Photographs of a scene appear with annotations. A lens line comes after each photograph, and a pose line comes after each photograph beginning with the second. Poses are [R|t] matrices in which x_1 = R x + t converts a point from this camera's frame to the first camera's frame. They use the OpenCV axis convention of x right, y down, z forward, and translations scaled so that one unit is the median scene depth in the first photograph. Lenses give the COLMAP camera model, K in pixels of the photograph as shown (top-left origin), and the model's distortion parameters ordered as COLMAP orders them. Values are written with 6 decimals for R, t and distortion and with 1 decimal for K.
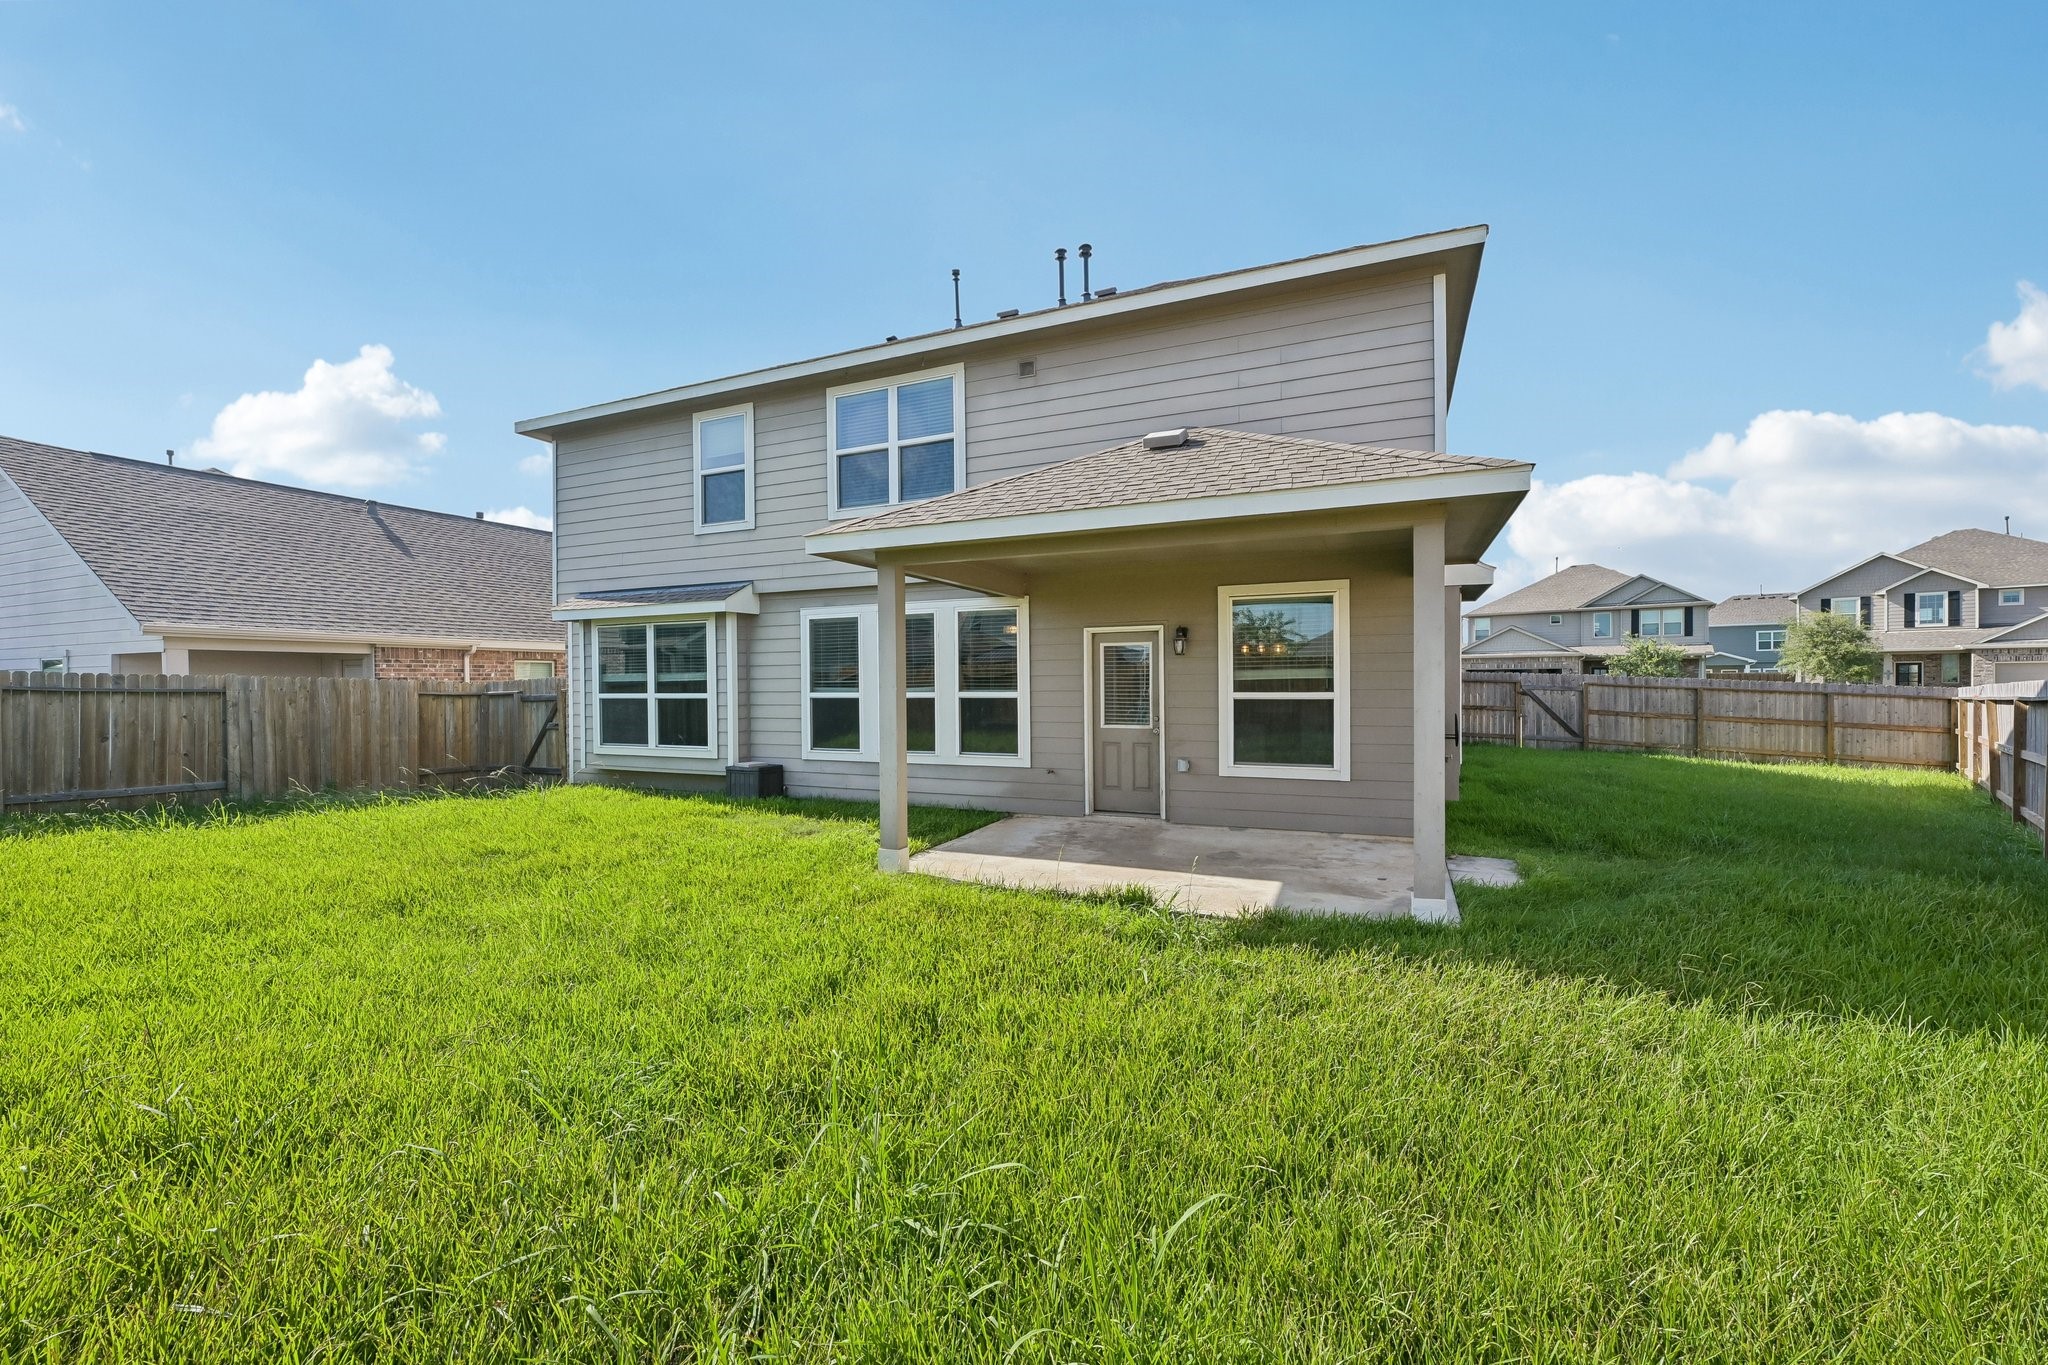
lens RADIAL K [[821.3, 0, 1022.5], [0, 821.3, 683.2], [0, 0, 1]] dist [-0.002351, 0.000257]
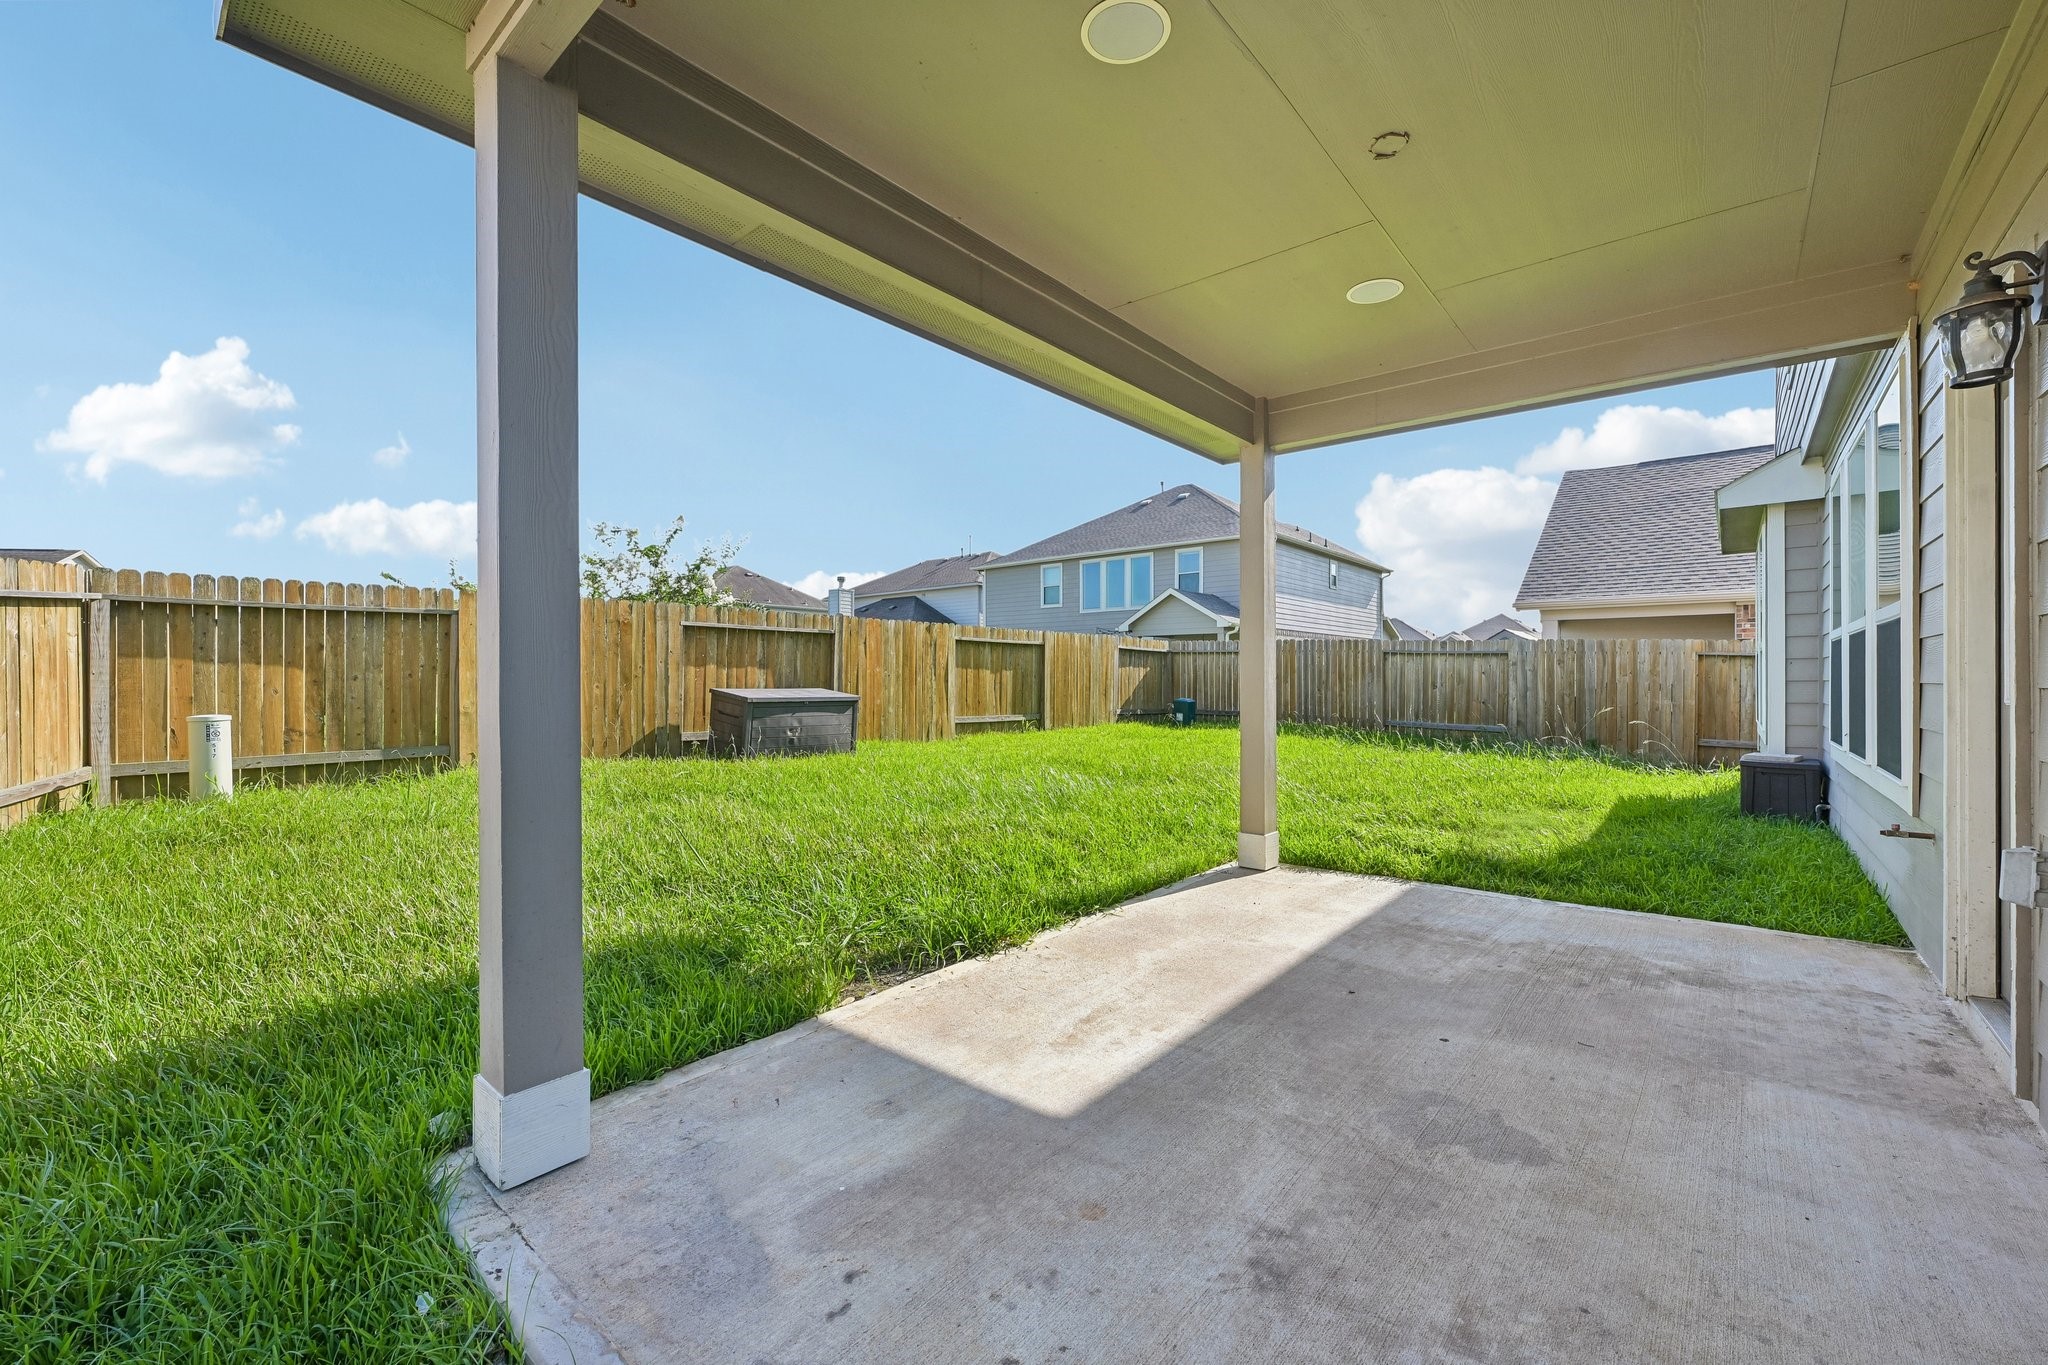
lens RADIAL K [[821.3, 0, 1023.2], [0, 821.3, 675.5], [0, 0, 1]] dist [-0.002351, 0.000257]
pose [[-0.282447, 0.006104, -0.959263, 0.391385], [-0.002295, 0.999973, 0.007039, 0.036631], [0.959280, 0.004189, -0.282426, 0.653753]]
